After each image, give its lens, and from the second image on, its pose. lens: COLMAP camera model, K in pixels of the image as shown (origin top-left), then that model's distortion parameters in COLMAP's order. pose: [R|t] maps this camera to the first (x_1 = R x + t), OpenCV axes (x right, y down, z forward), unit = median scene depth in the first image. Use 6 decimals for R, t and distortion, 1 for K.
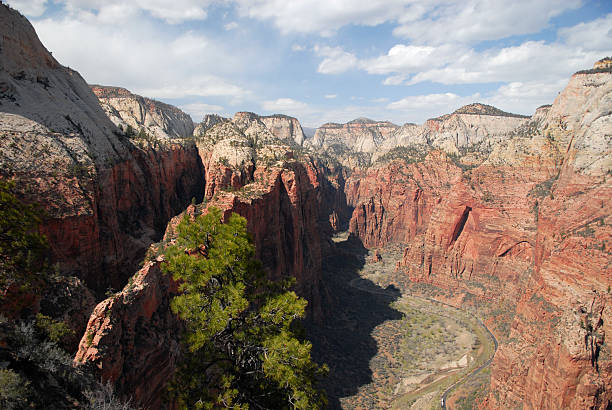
lens RADIAL K [[464.6, 0, 302.9], [0, 464.6, 206.8], [0, 0, 1]] dist [-0.012250, -0.047547]
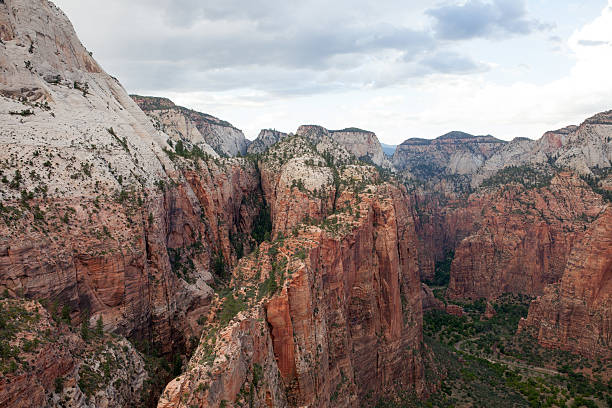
lens RADIAL K [[578.4, 0, 306.0], [0, 578.4, 204.0], [0, 0, 1]] dist [-0.027808, 0.007262]
pose [[0.992972, 0.002785, -0.118321, -0.034128], [-0.010727, 0.997726, -0.066536, -0.001866], [0.117866, 0.067337, 0.990744, 0.033870]]
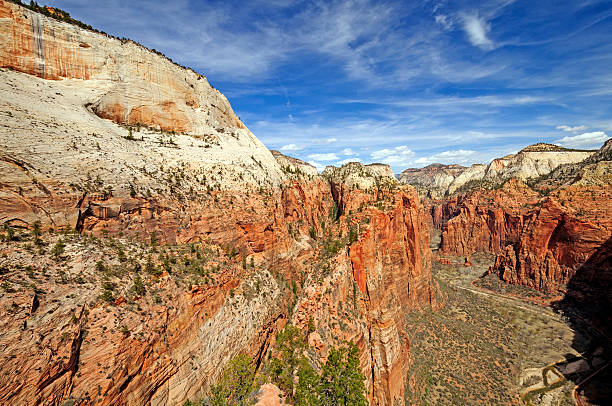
lens RADIAL K [[306.6, 0, 307.6], [0, 306.6, 211.4], [0, 0, 1]] dist [0.016884, -0.000530]
pose [[0.968338, -0.016283, -0.249111, -0.068652], [0.002063, 0.998358, -0.057239, 0.019772], [0.249634, 0.054913, 0.966782, 0.079623]]
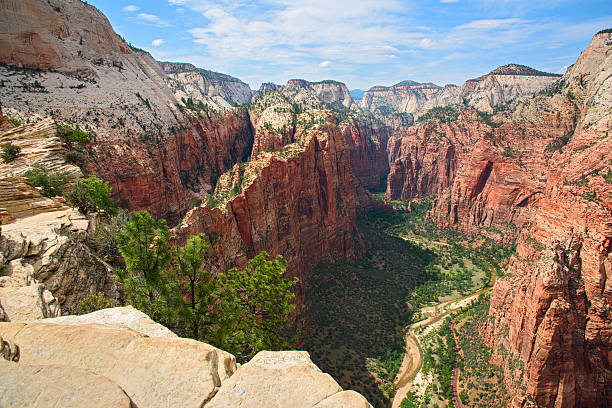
lens RADIAL K [[426.5, 0, 309.5], [0, 426.5, 203.6], [0, 0, 1]] dist [-0.097461, 0.059365]
pose [[0.993614, -0.009802, -0.112402, 0.040707], [0.019854, 0.995865, 0.088655, 0.002944], [0.111068, -0.090321, 0.989700, -0.046951]]
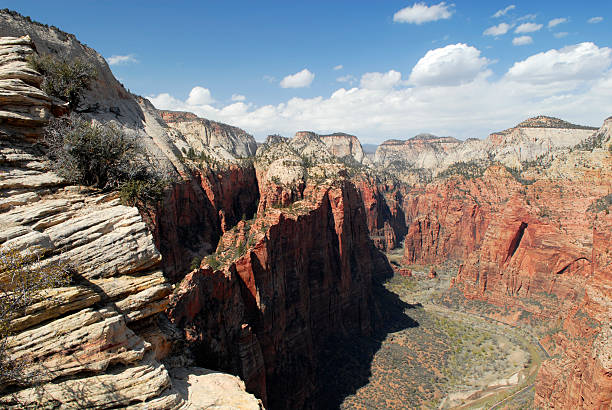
lens RADIAL K [[464.6, 0, 302.9], [0, 464.6, 206.8], [0, 0, 1]] dist [-0.012250, -0.047547]
pose [[0.990366, -0.007080, -0.138296, 0.029925], [0.001900, 0.999293, -0.037558, 0.002563], [0.138464, 0.036933, 0.989679, -0.032615]]
